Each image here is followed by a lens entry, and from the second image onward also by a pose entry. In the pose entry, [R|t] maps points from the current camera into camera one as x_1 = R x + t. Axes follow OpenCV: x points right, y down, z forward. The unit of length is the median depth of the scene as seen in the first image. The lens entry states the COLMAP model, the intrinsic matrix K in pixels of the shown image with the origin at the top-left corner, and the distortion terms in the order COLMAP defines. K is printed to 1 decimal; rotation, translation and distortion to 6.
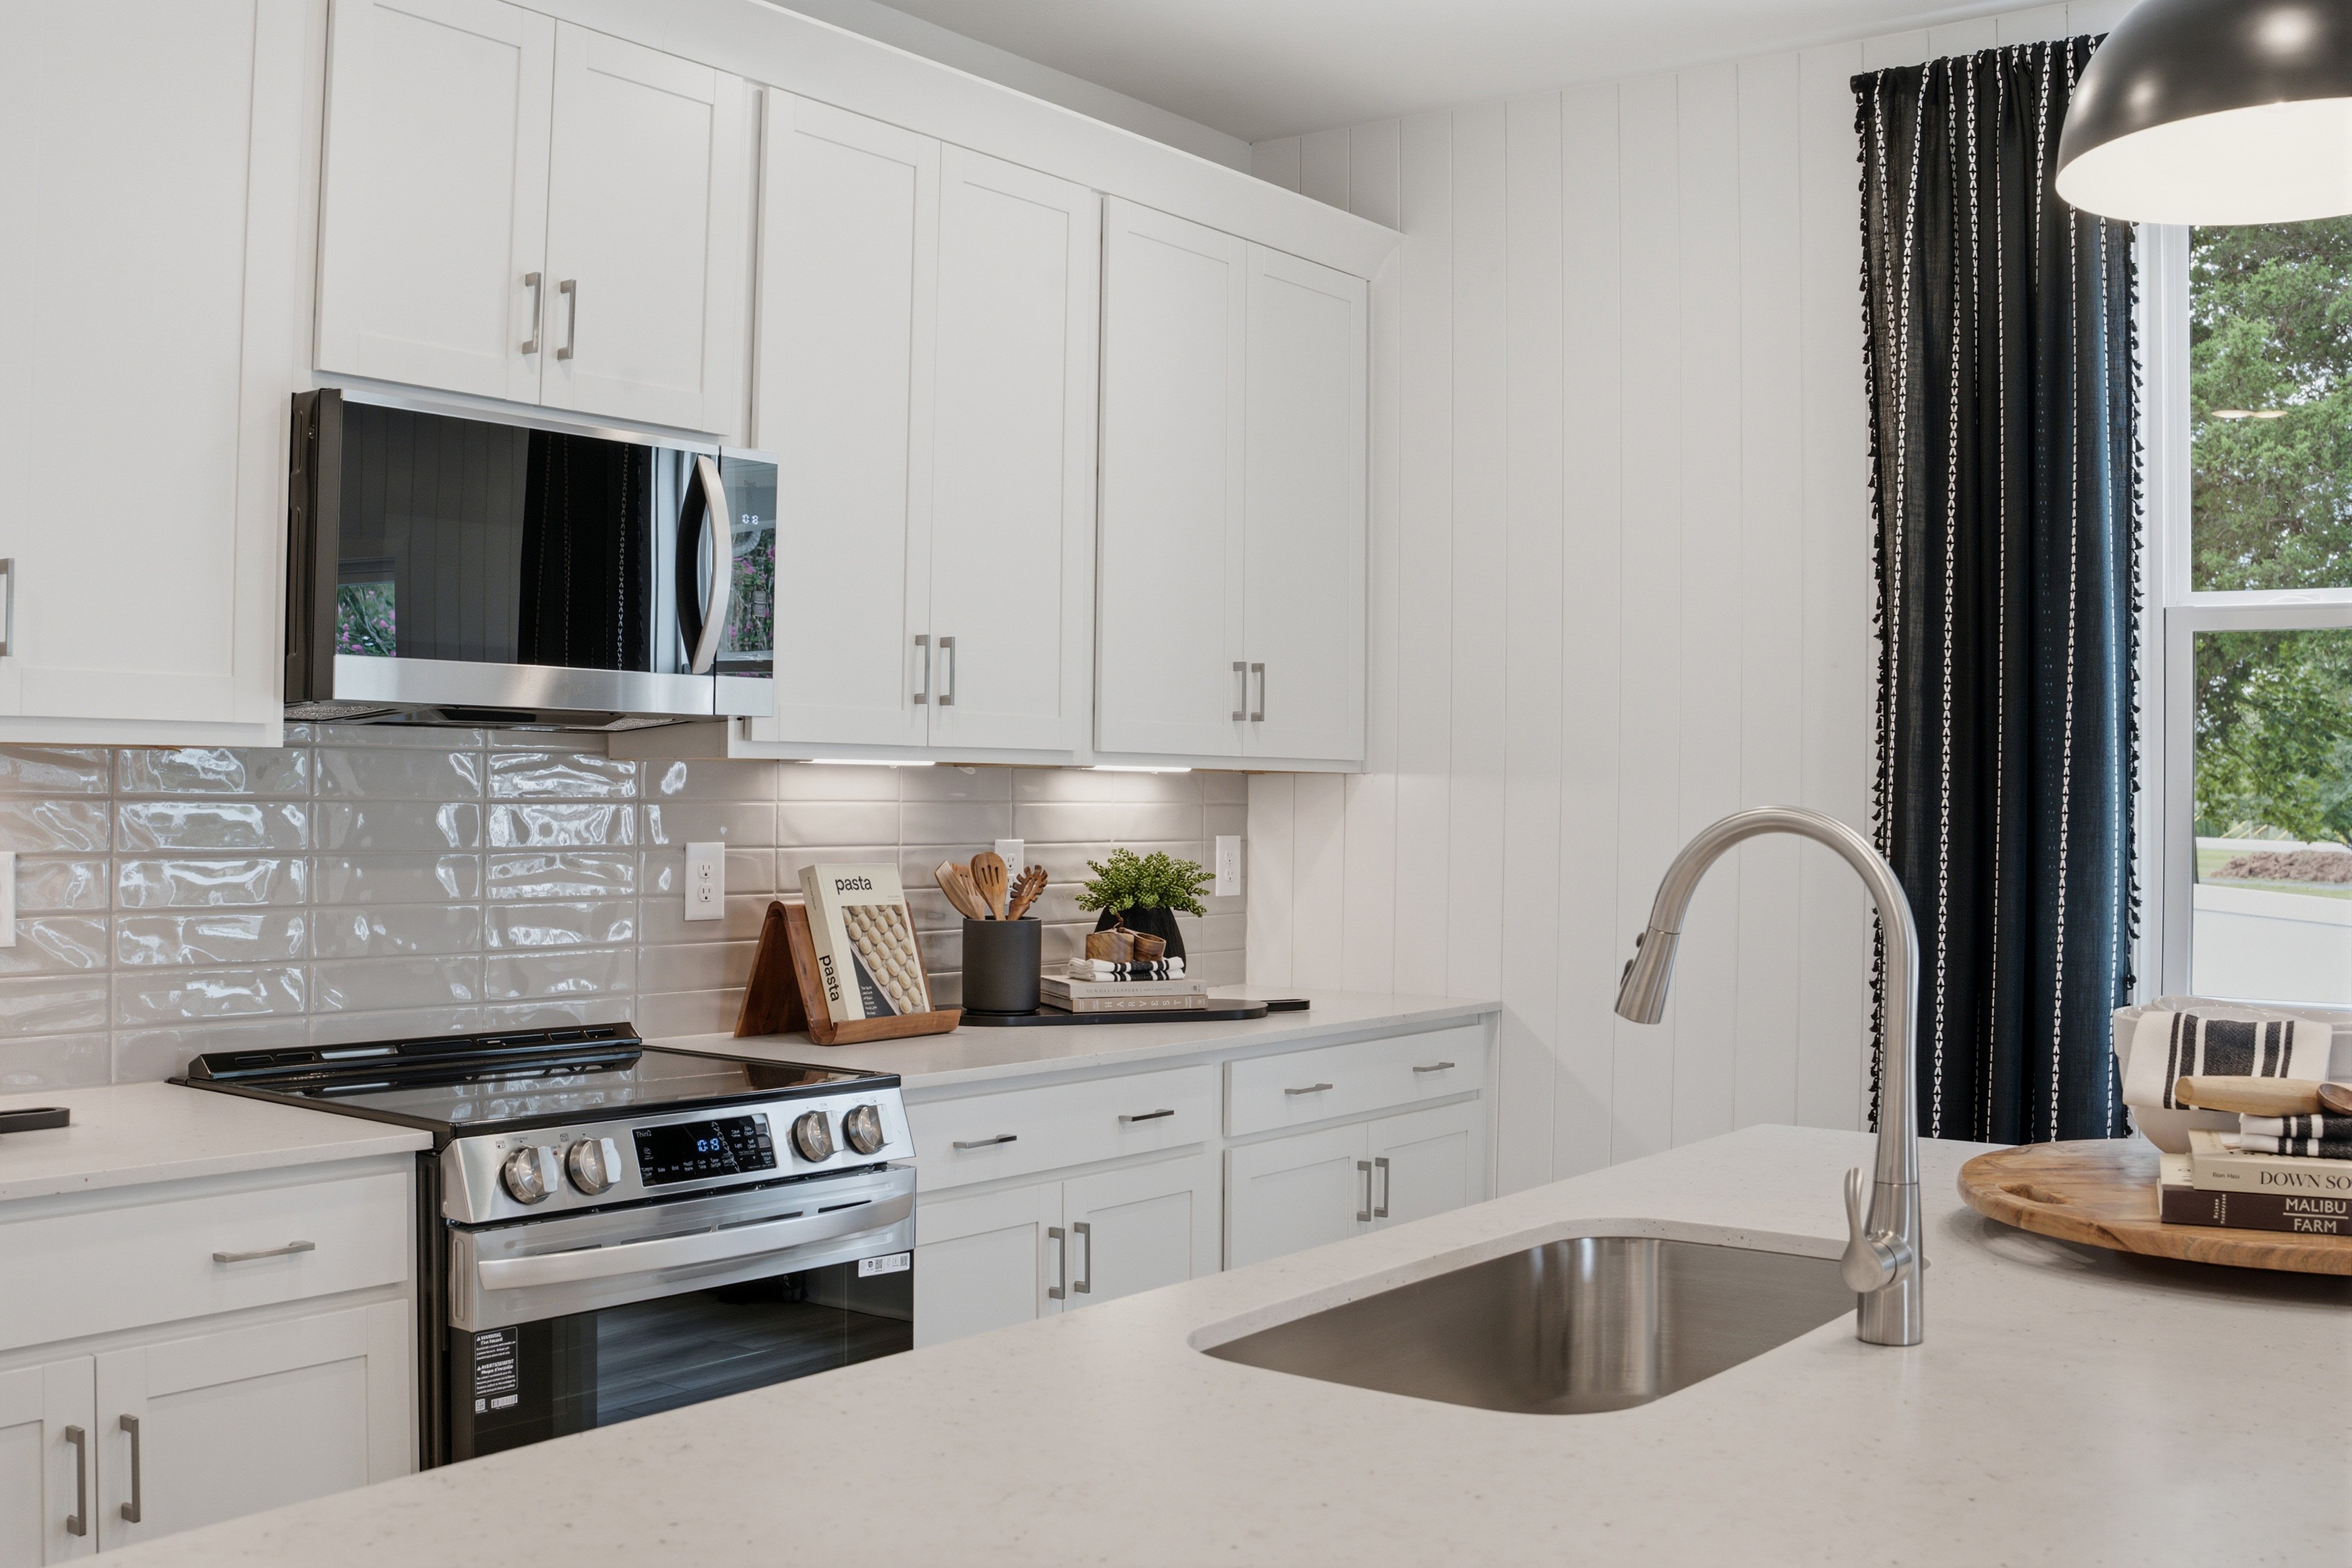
lens RADIAL K [[2416.3, 0, 1217.2], [0, 2416.3, 720.3], [0, 0, 1]] dist [-0.112144, 0.000000]
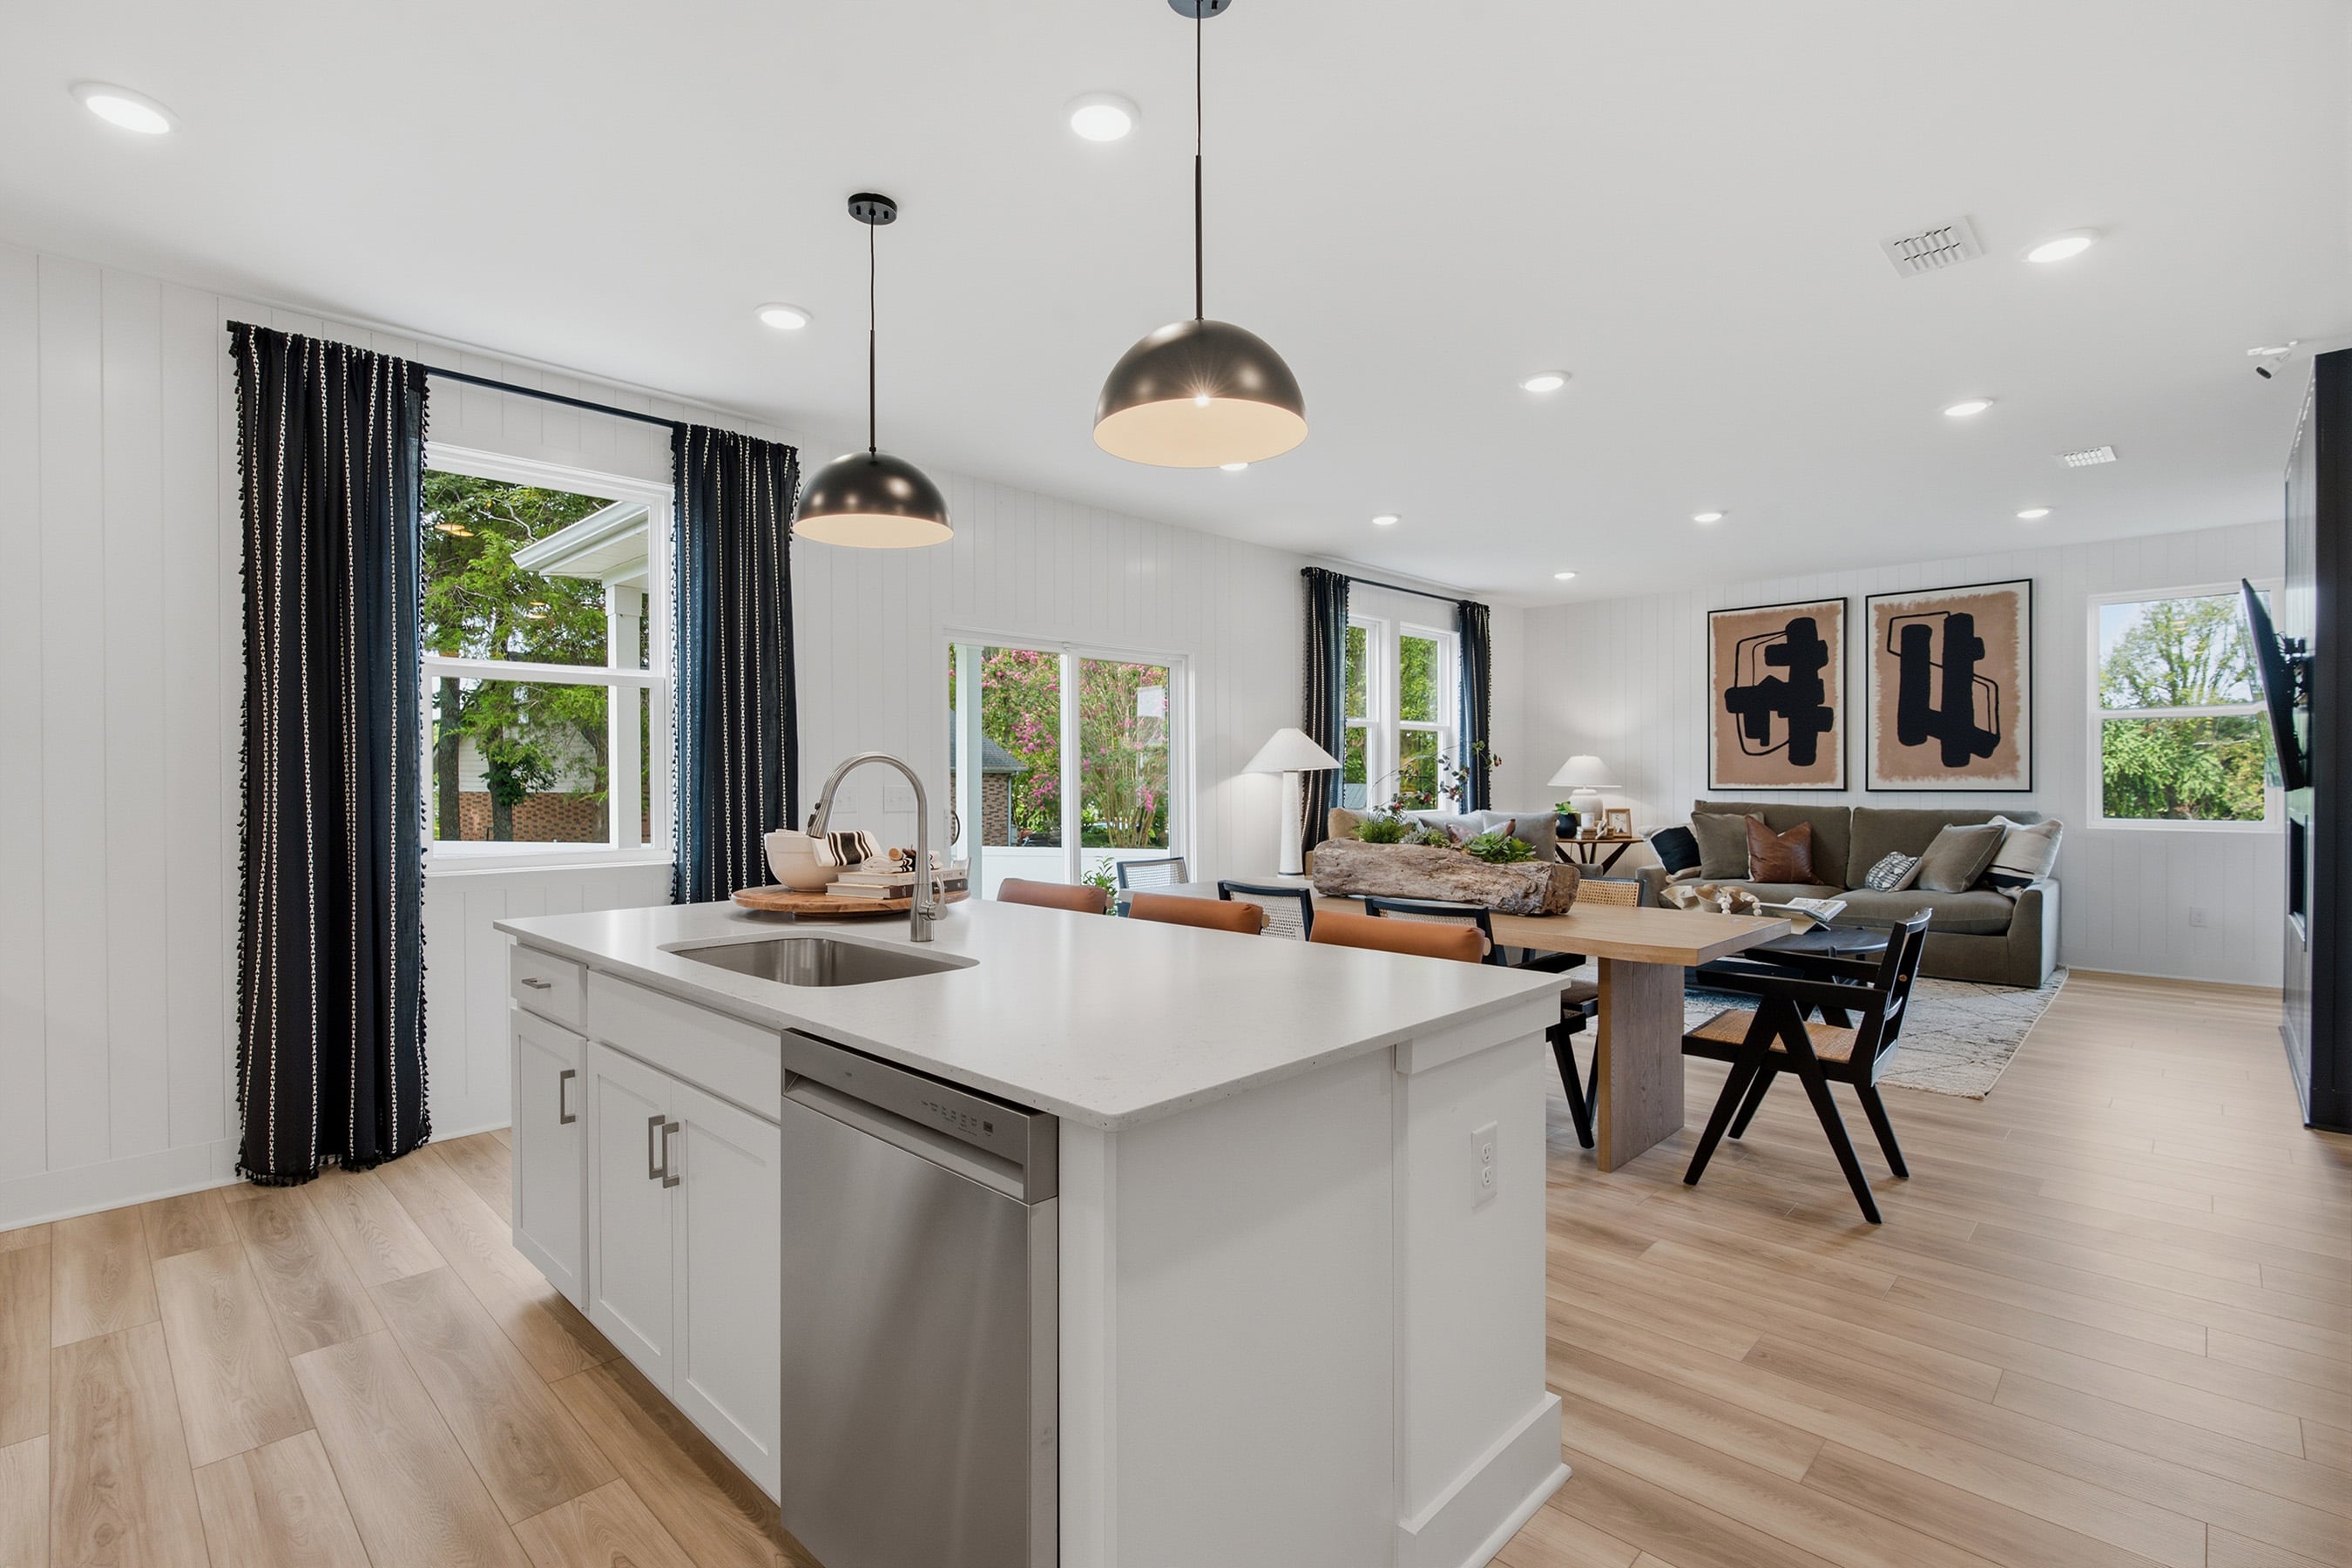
lens RADIAL K [[1080.6, 0, 1169.7], [0, 1080.6, 775.3], [0, 0, 1]] dist [-0.004148, -0.002545]
pose [[0.130407, -0.013782, 0.991365, -0.431182], [-0.025535, 0.999525, 0.017255, 0.017586], [-0.991132, -0.027565, 0.129993, 0.267401]]
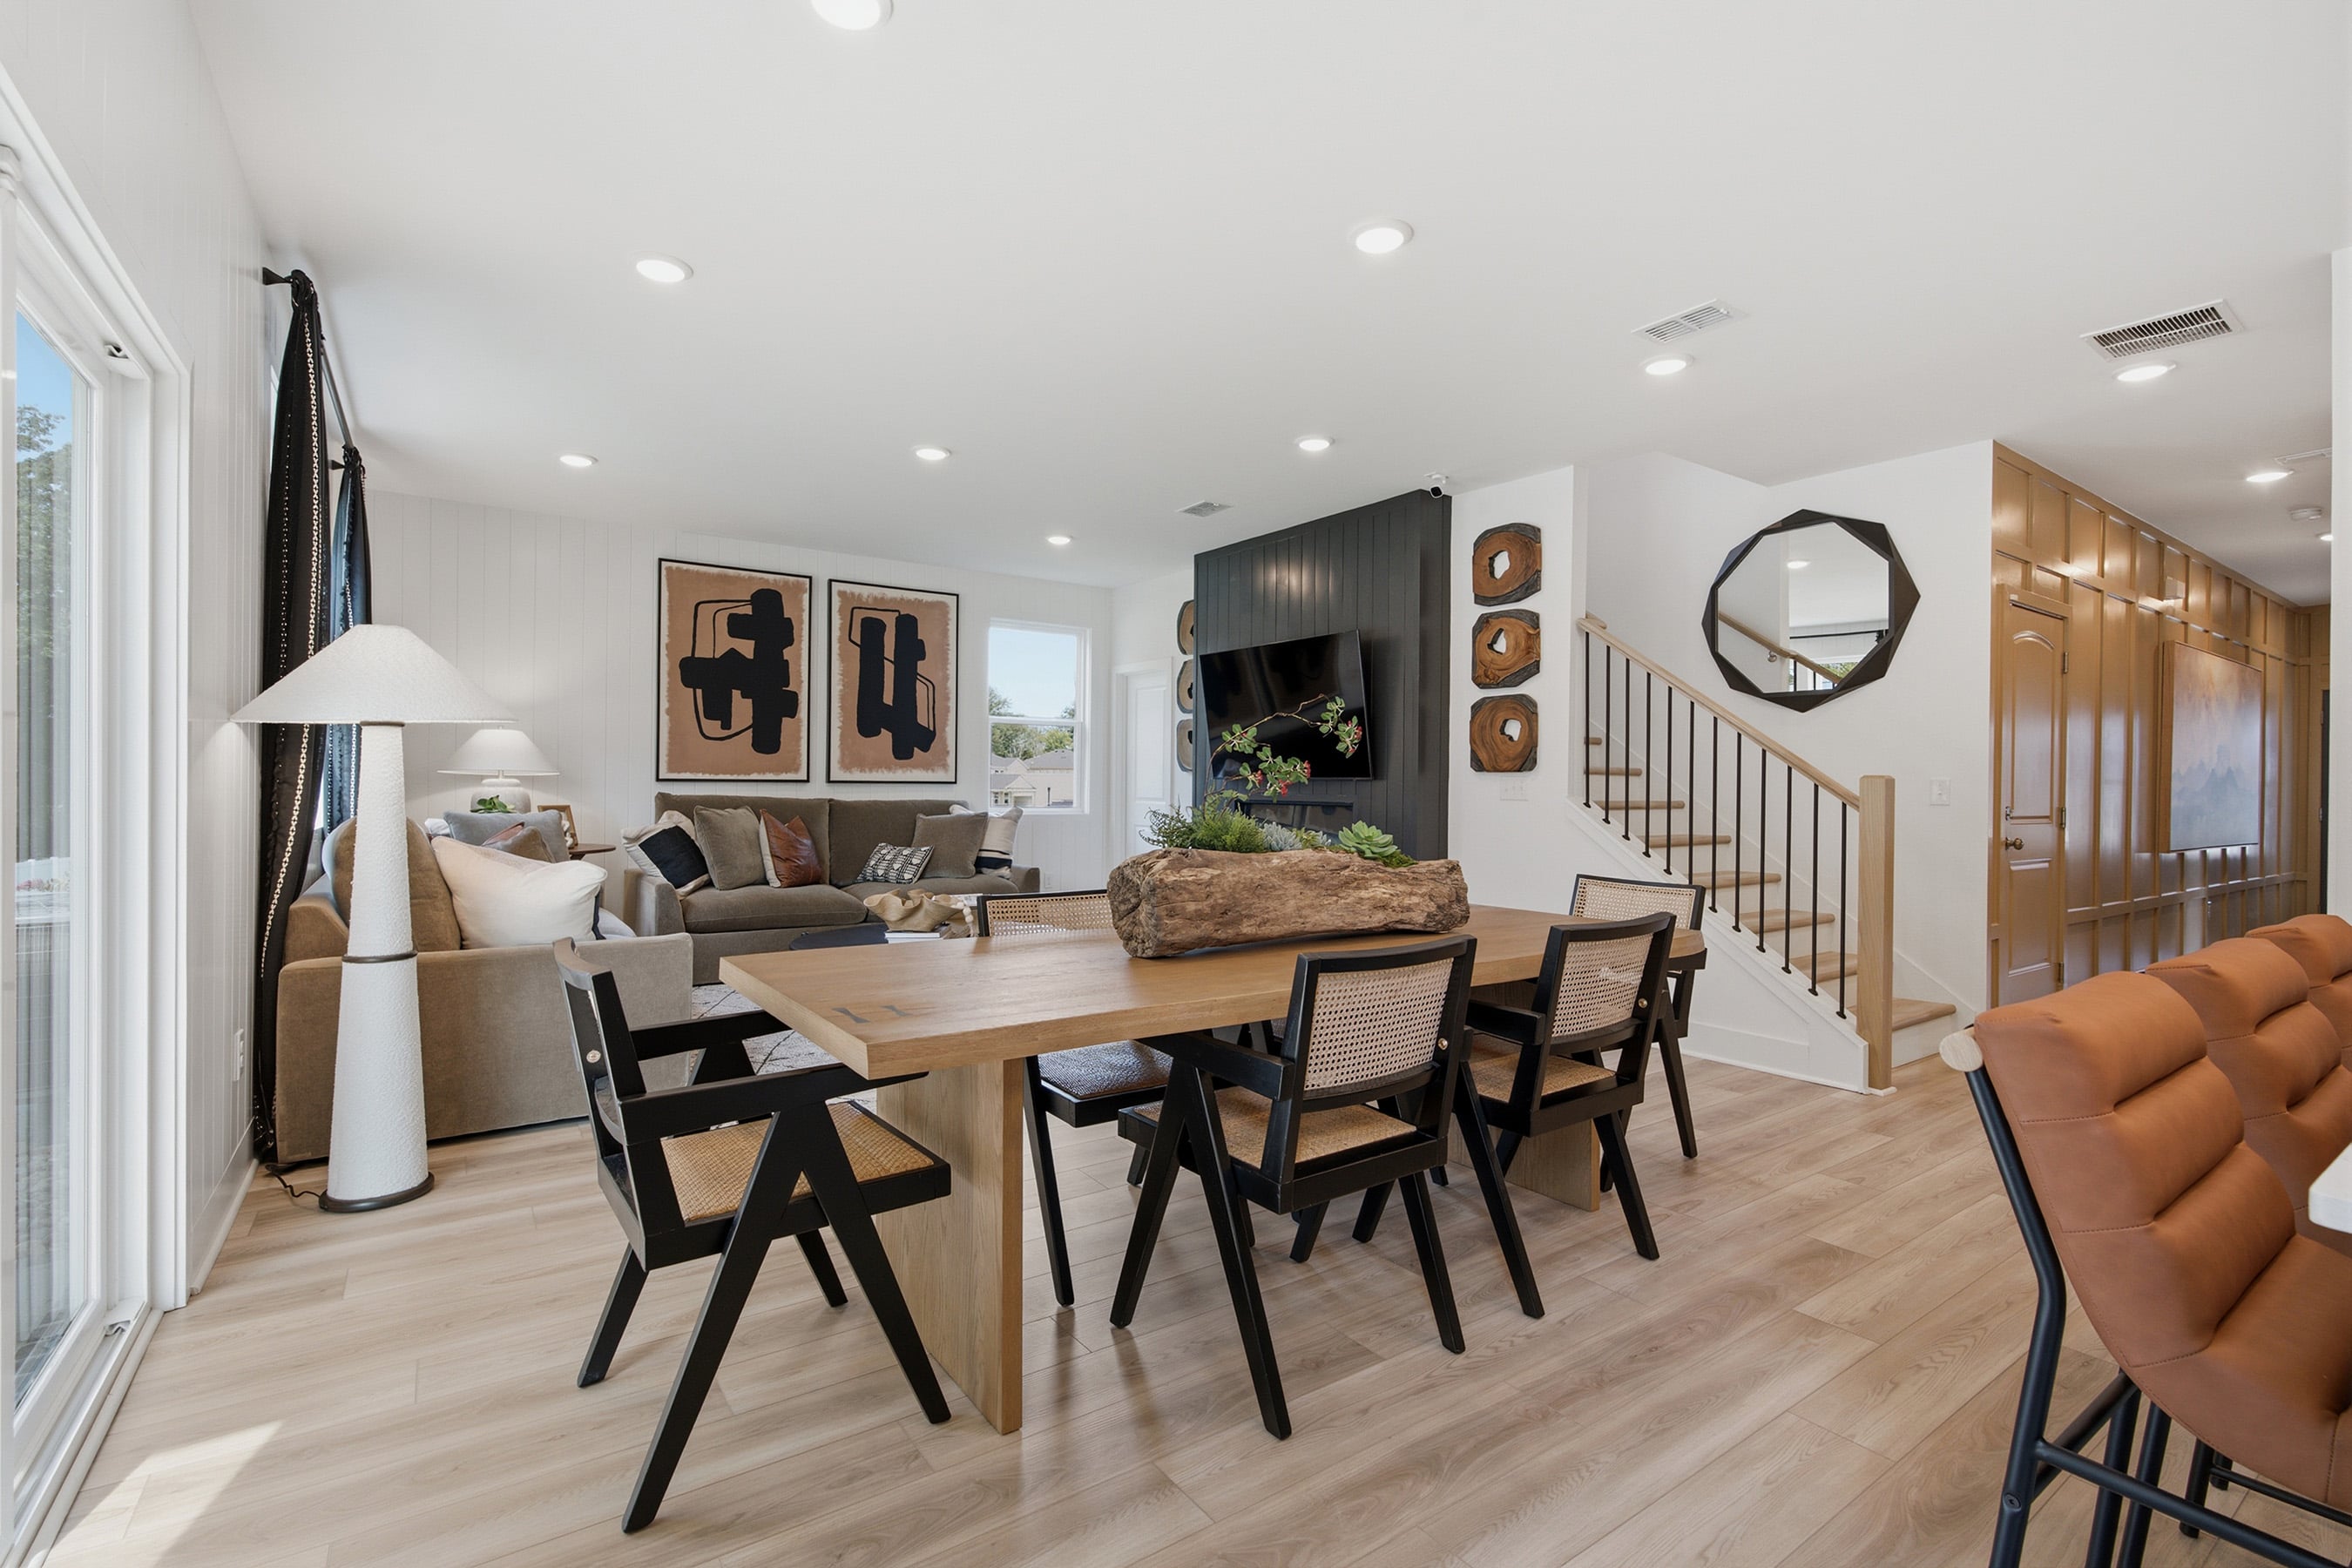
lens RADIAL K [[1047.8, 0, 1169.9], [0, 1047.8, 799.4], [0, 0, 1]] dist [-0.001826, 0.002823]
pose [[-0.946832, -0.029892, 0.320336, 0.512112], [-0.035221, 0.999321, -0.010851, 0.075725], [-0.319794, -0.021556, -0.947242, 0.804898]]
